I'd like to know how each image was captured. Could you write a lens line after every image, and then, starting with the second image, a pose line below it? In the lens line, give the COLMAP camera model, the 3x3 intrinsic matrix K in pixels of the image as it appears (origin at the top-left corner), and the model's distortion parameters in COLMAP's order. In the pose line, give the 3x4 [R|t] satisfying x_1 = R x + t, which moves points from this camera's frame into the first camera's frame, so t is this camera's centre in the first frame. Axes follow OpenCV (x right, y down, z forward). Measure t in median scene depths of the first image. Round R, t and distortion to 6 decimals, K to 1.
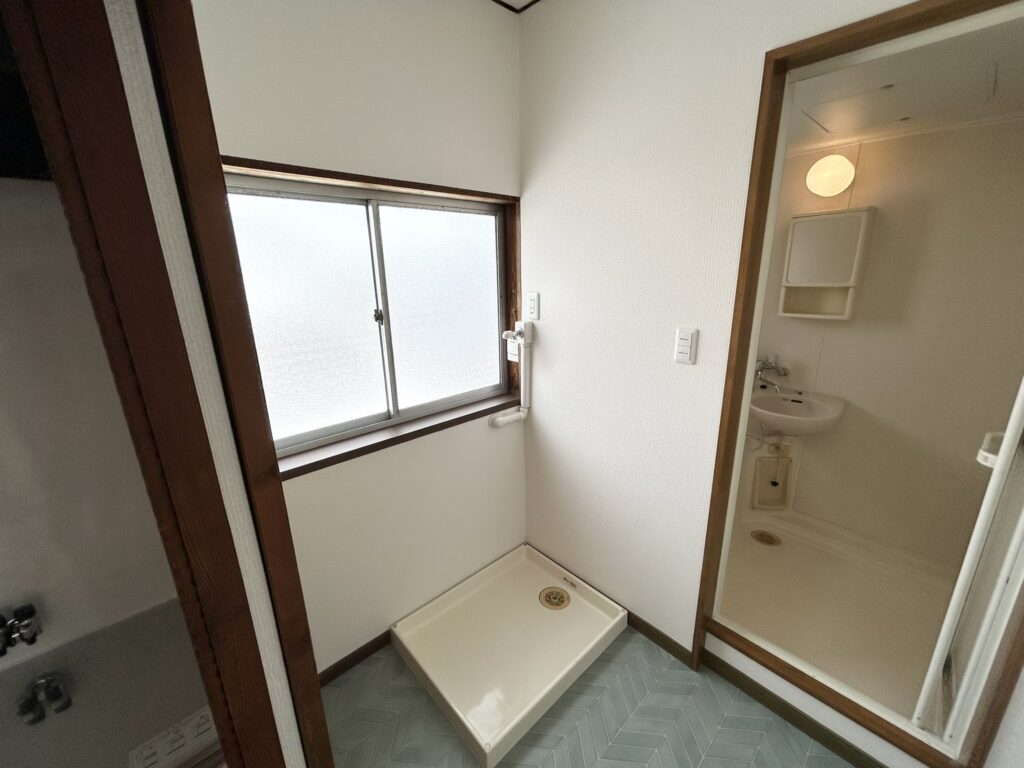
lens RADIAL K [[412.3, 0, 514.0], [0, 412.3, 383.0], [0, 0, 1]] dist [0.000744, 0.000291]
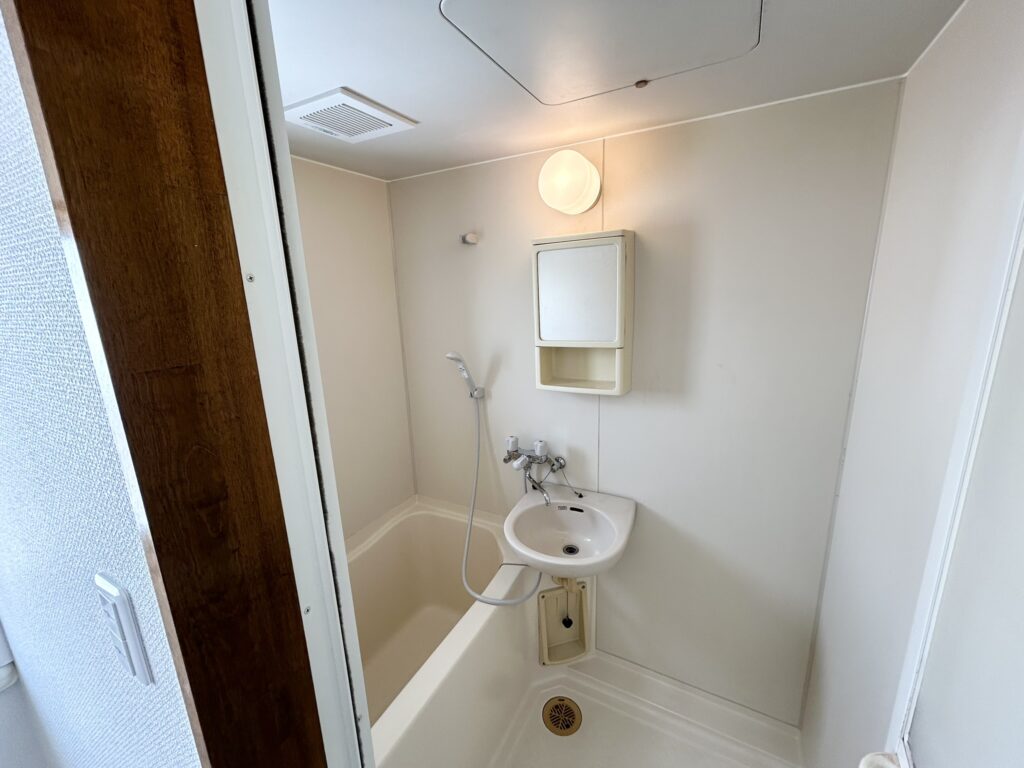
lens RADIAL K [[412.3, 0, 512.7], [0, 412.3, 382.2], [0, 0, 1]] dist [0.000744, 0.000291]
pose [[0.950590, -0.088708, 0.297505, 0.403581], [0.102646, 0.994218, -0.031527, -0.155248], [-0.292988, 0.060507, 0.954200, 0.369540]]
